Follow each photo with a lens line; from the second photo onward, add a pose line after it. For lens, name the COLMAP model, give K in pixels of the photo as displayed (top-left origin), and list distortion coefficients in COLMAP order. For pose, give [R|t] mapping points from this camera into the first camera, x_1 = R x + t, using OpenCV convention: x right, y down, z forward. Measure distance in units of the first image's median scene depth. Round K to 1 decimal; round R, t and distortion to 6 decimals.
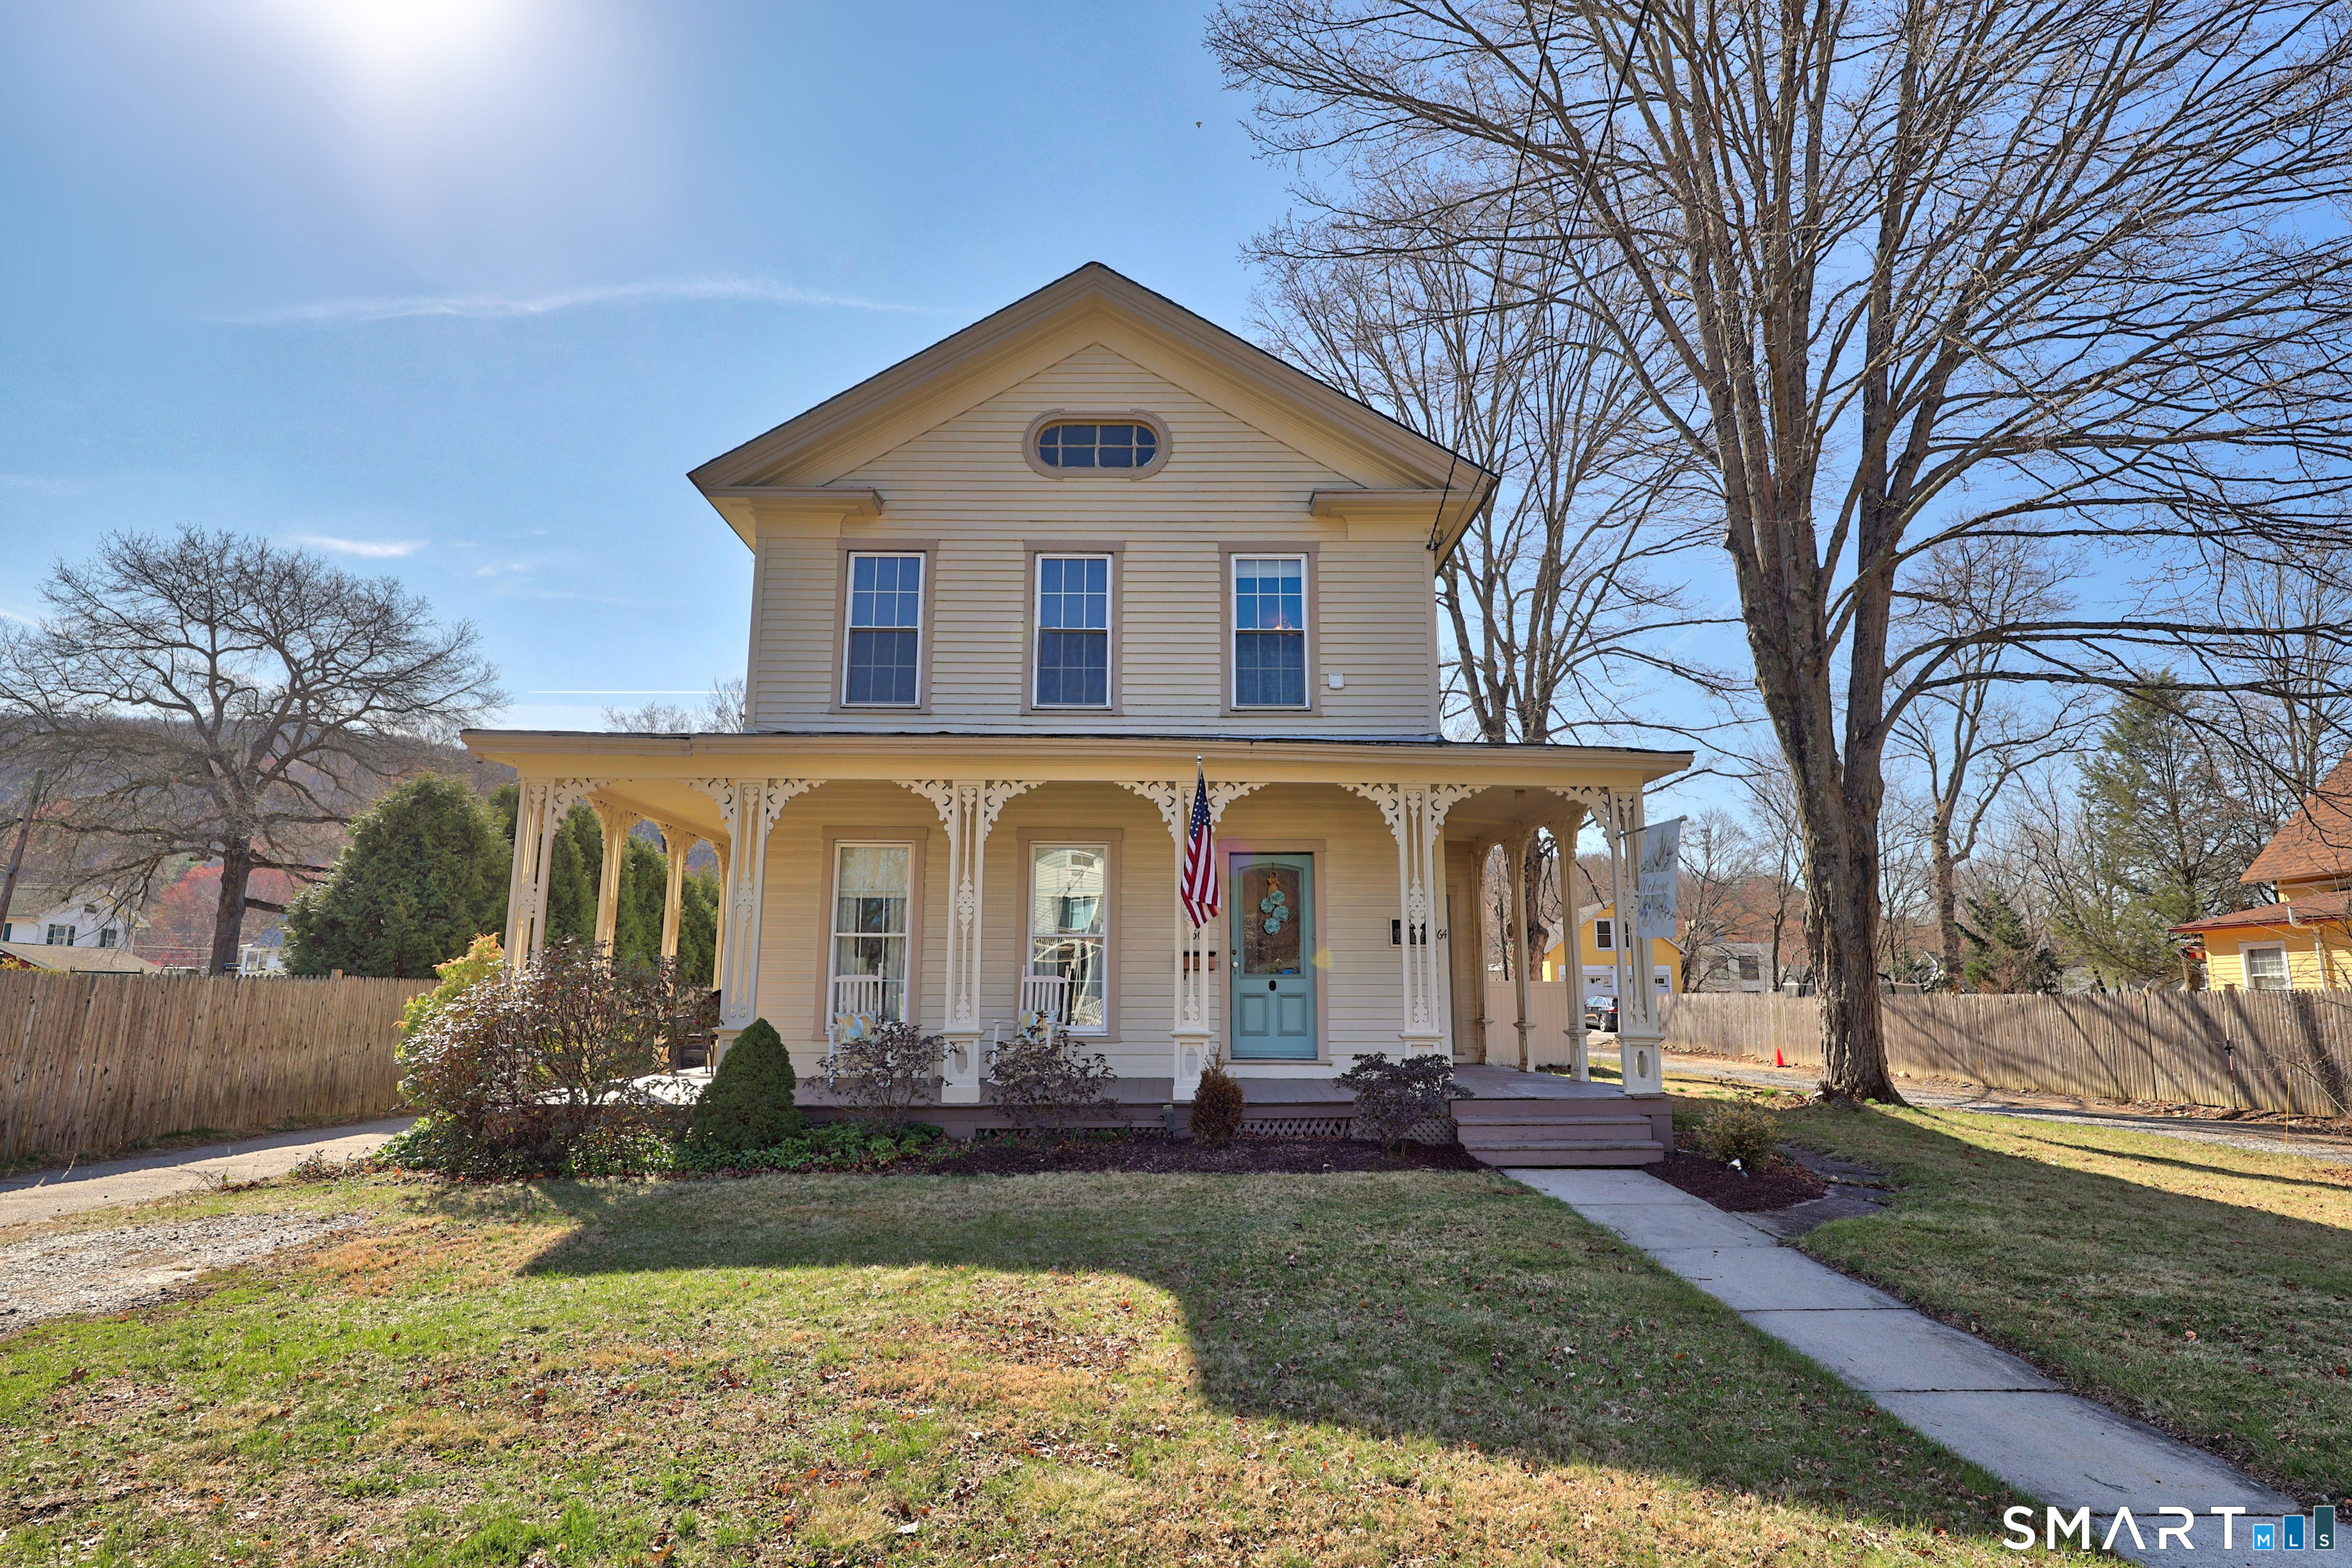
lens RADIAL K [[1297.5, 0, 1175.8], [0, 1297.5, 778.6], [0, 0, 1]] dist [0.005597, -0.000041]
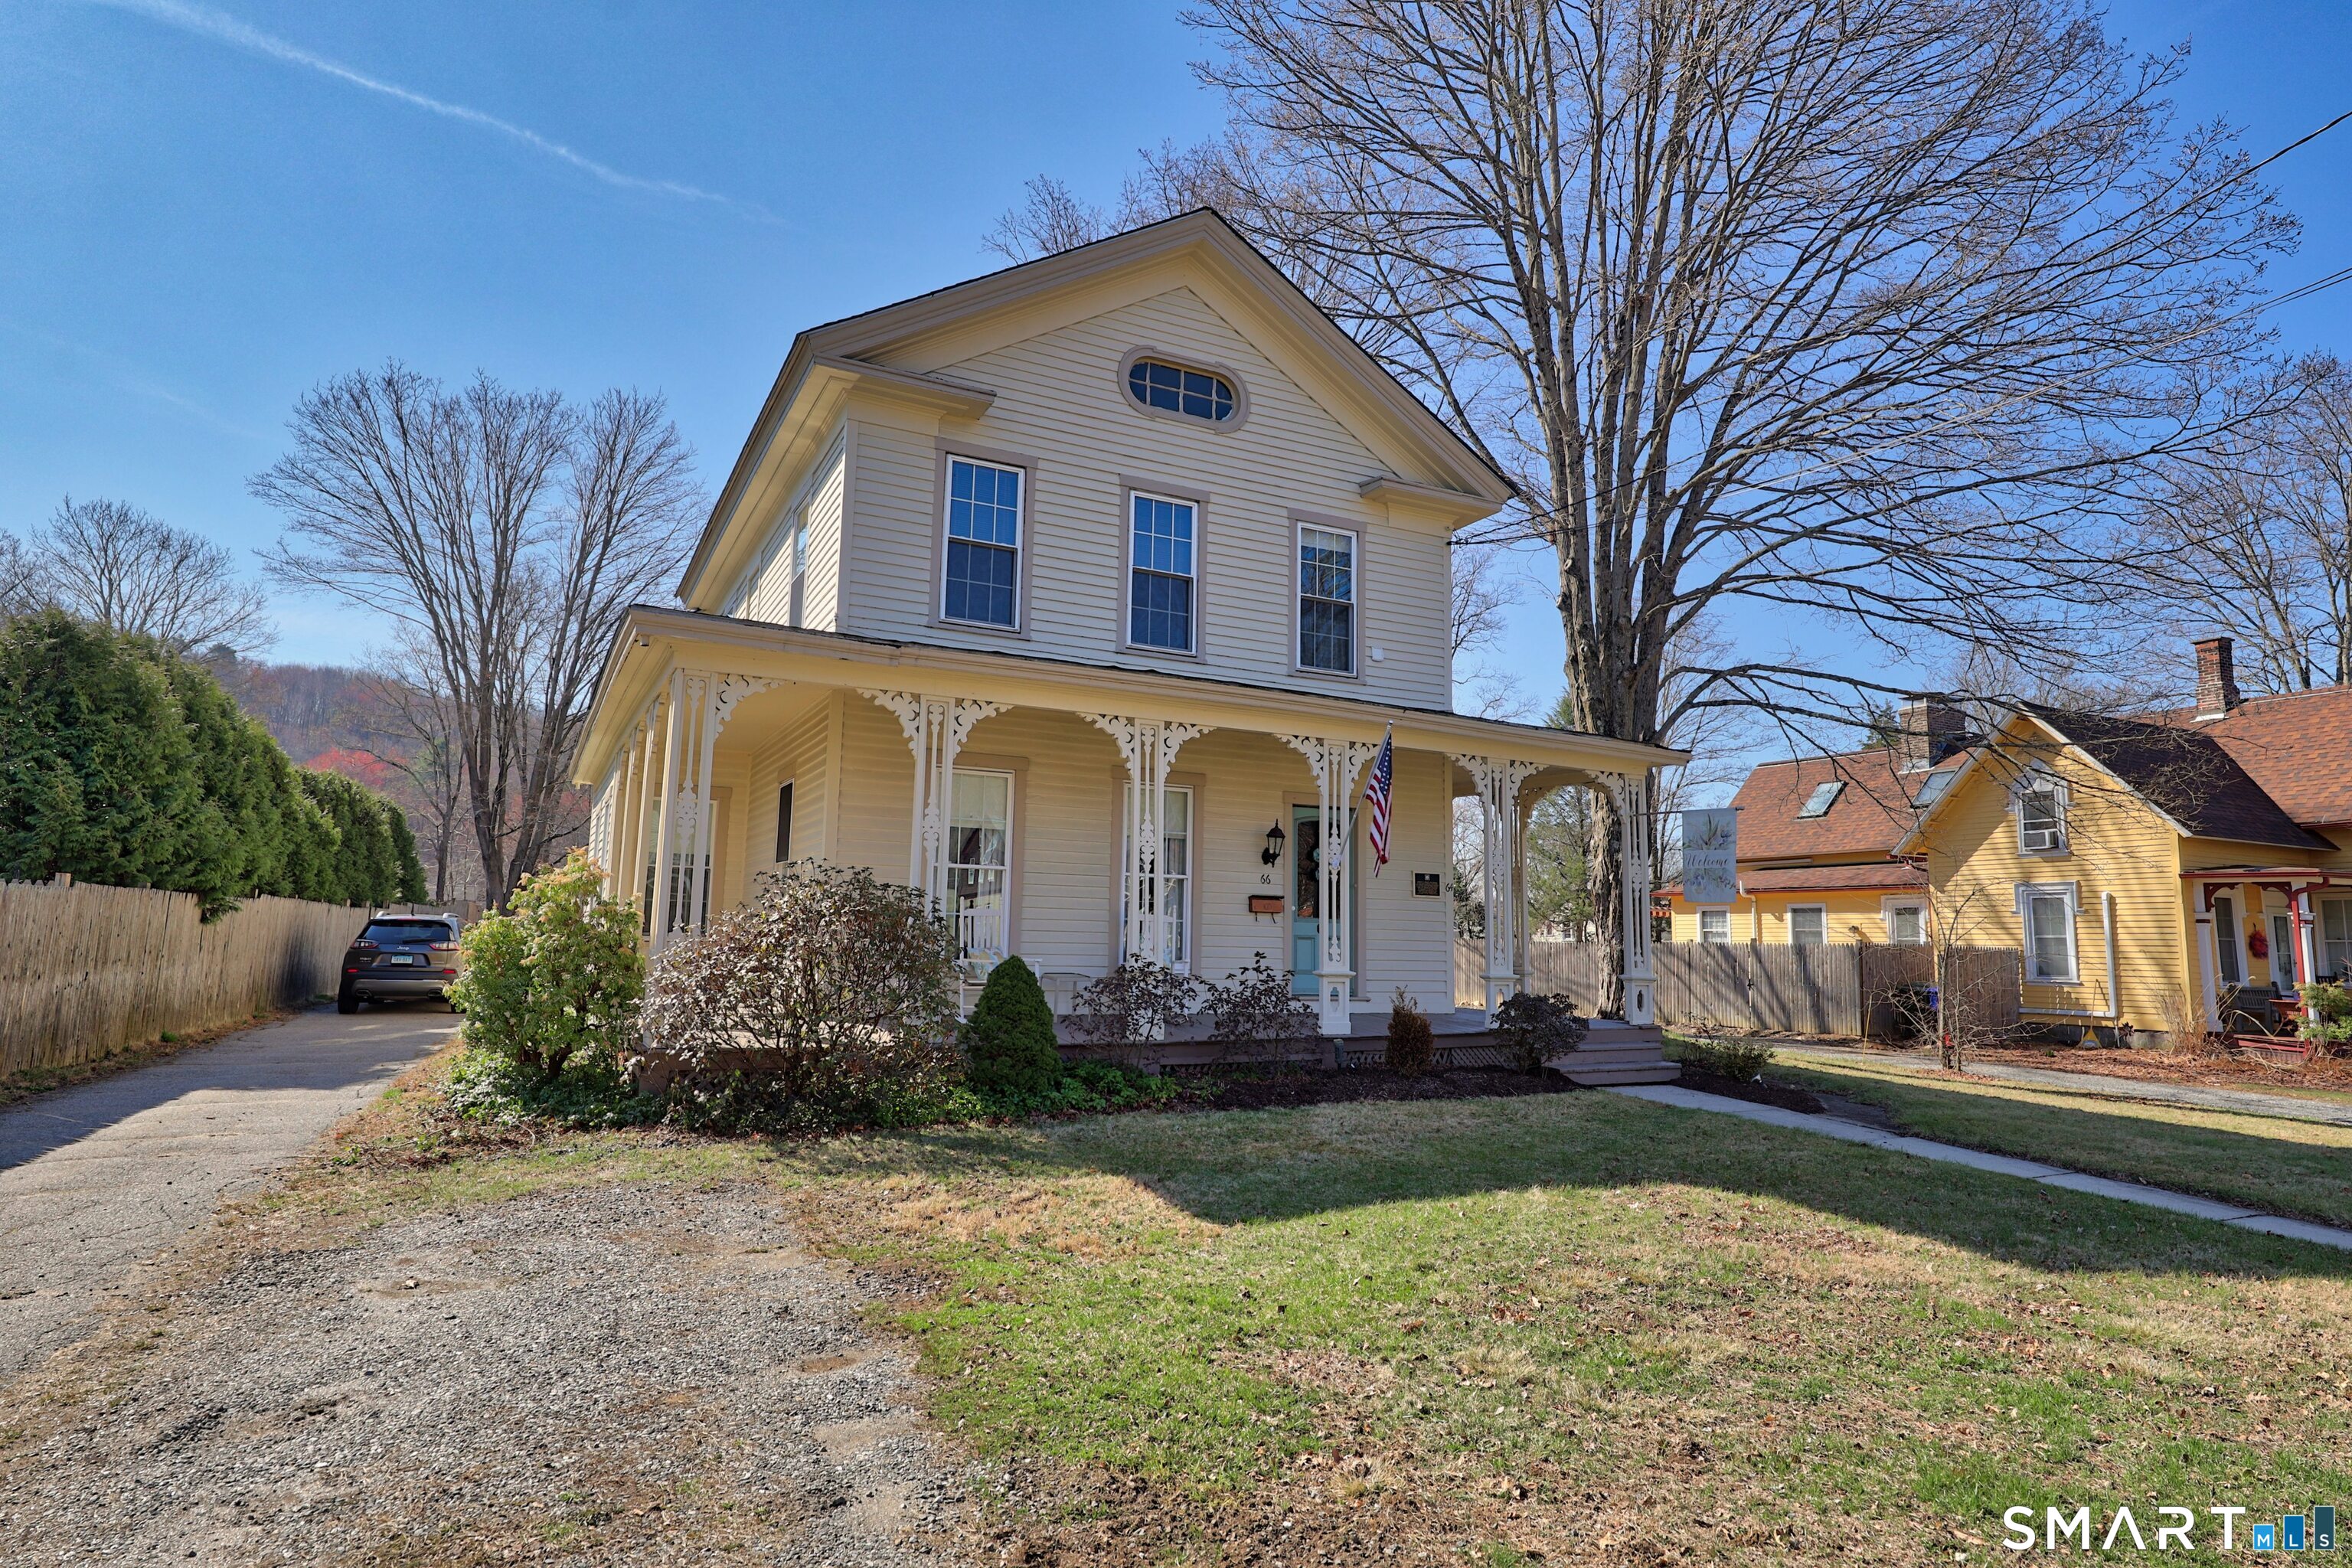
lens RADIAL K [[1297.5, 0, 1180.5], [0, 1297.5, 782.7], [0, 0, 1]] dist [0.005597, -0.000041]
pose [[0.896219, 0.071672, 0.437785, -0.493653], [-0.096076, 0.994799, 0.033820, 0.011696], [-0.433084, -0.072371, 0.898444, 0.078433]]
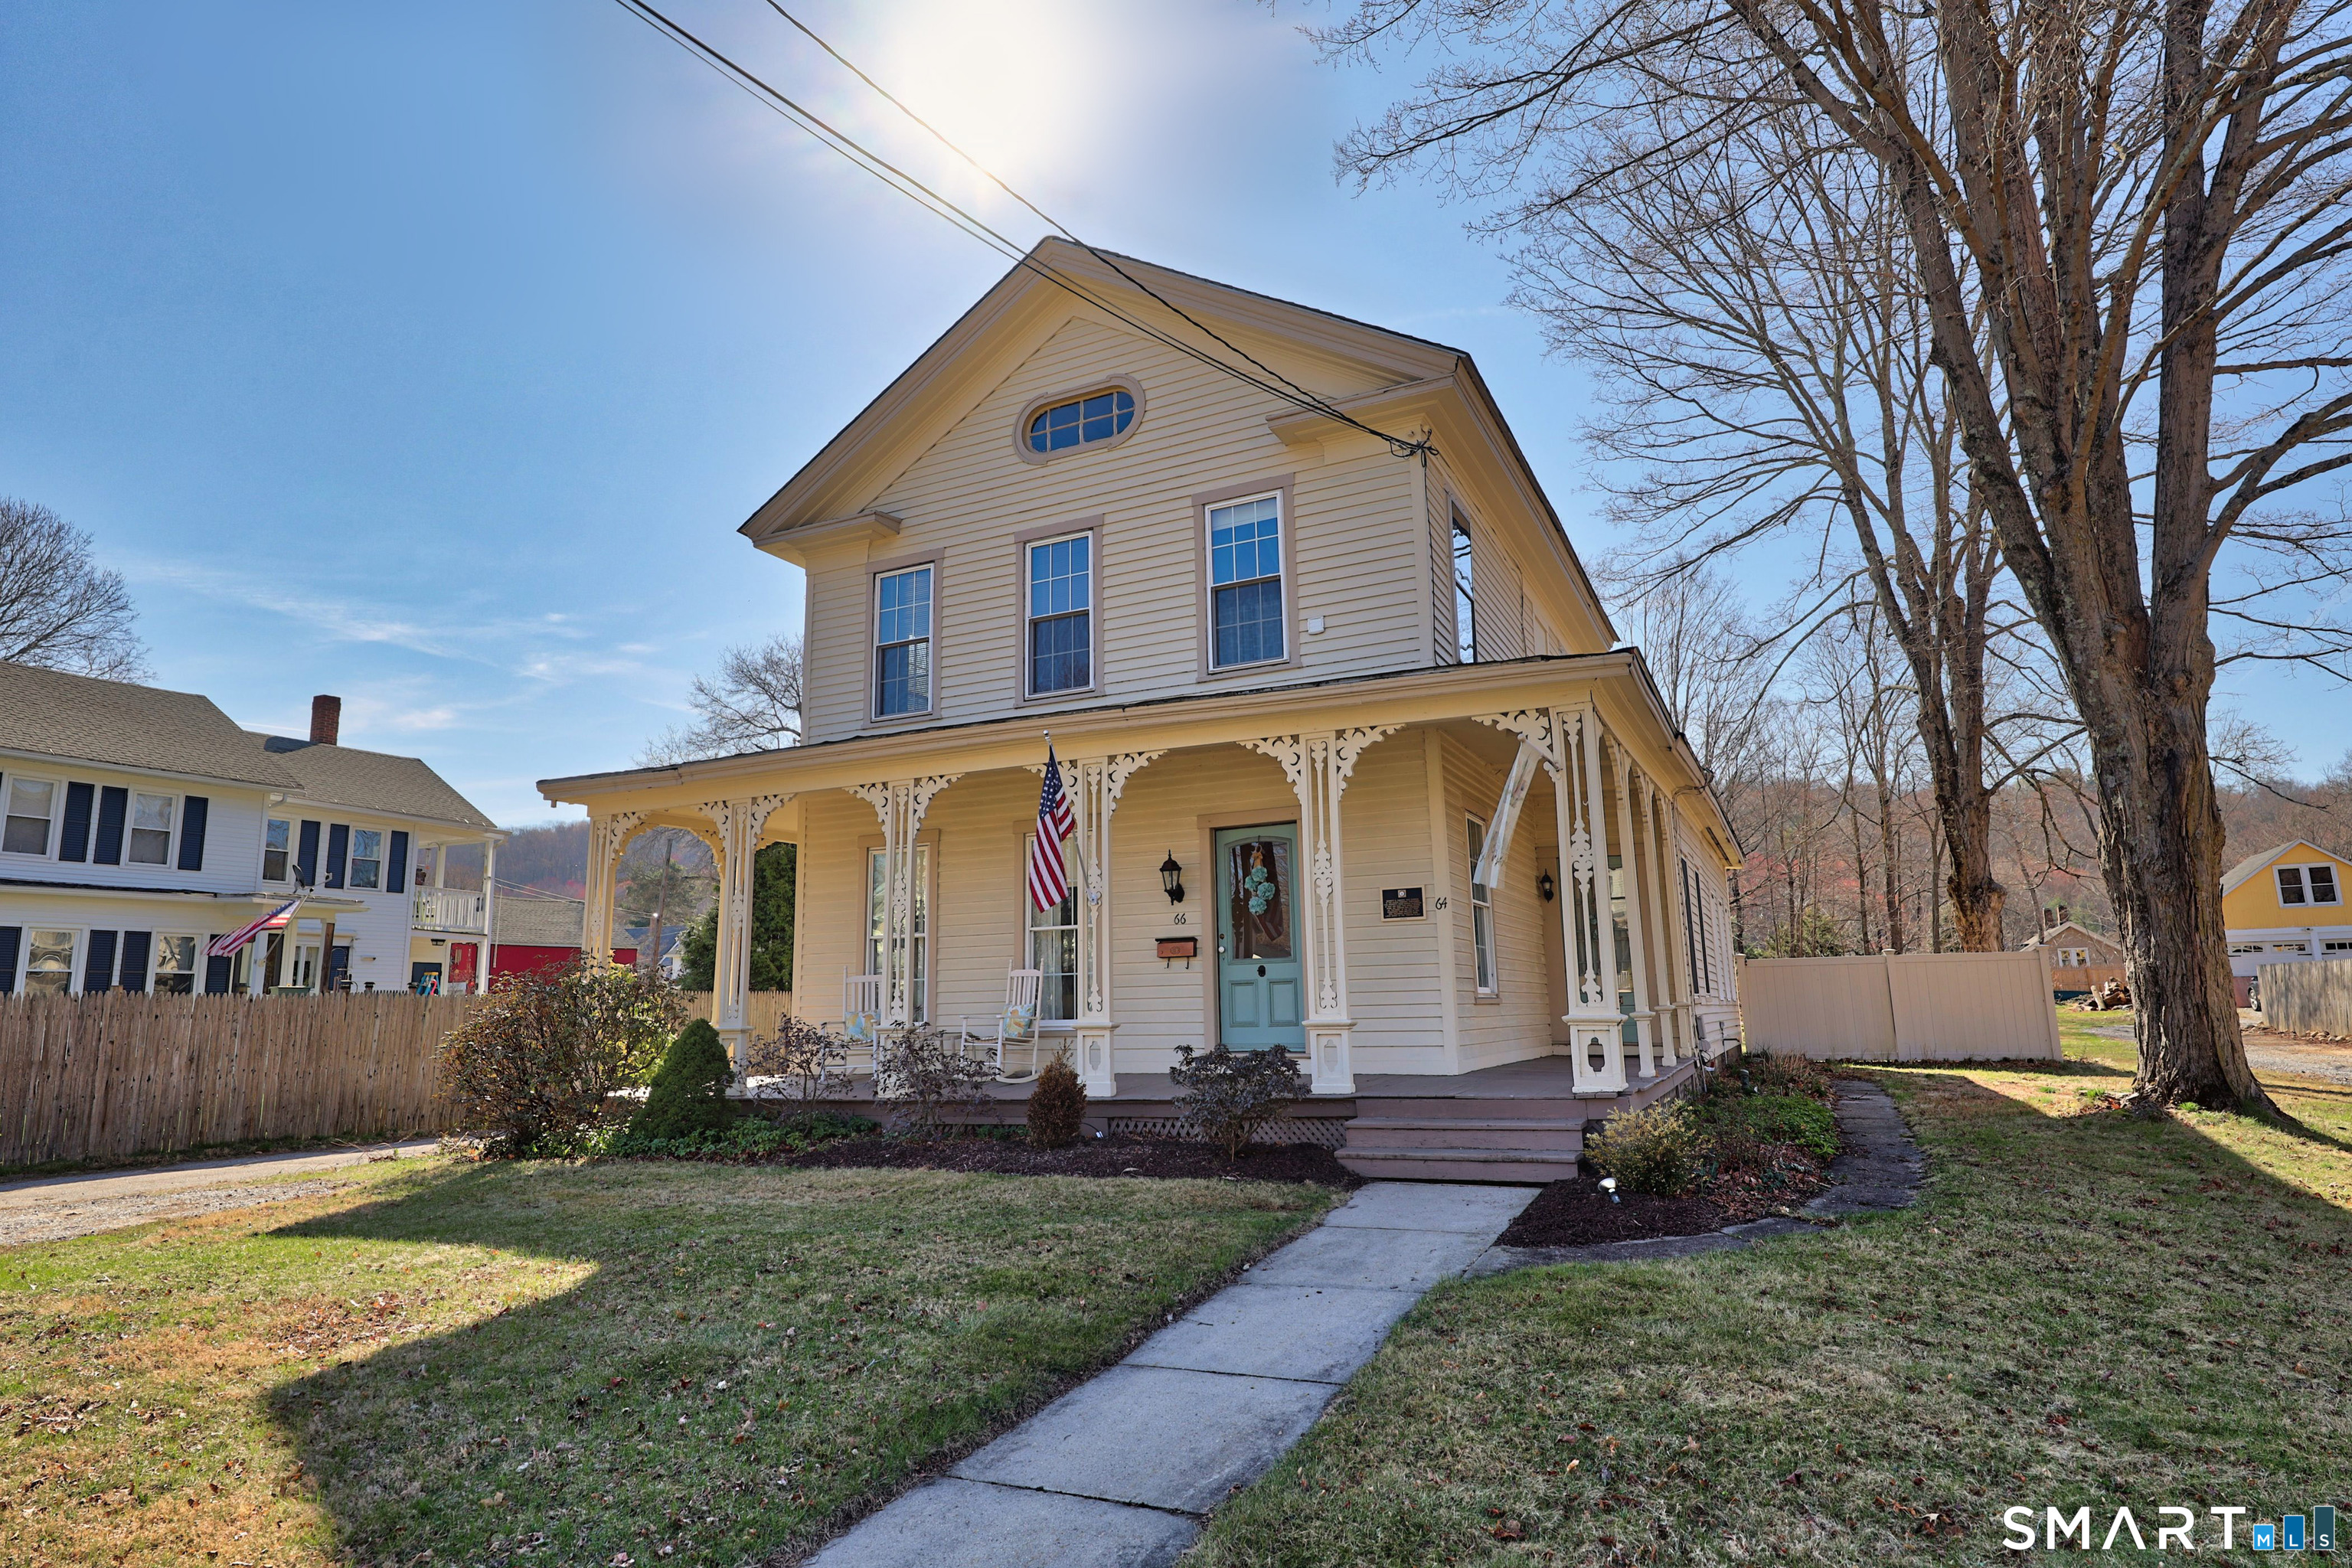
lens RADIAL K [[1297.5, 0, 1174.0], [0, 1297.5, 779.4], [0, 0, 1]] dist [0.005597, -0.000041]
pose [[0.892273, -0.101551, -0.439928, 0.412915], [0.102387, 0.994504, -0.021903, 0.038678], [0.439734, -0.025499, 0.897766, 0.158248]]
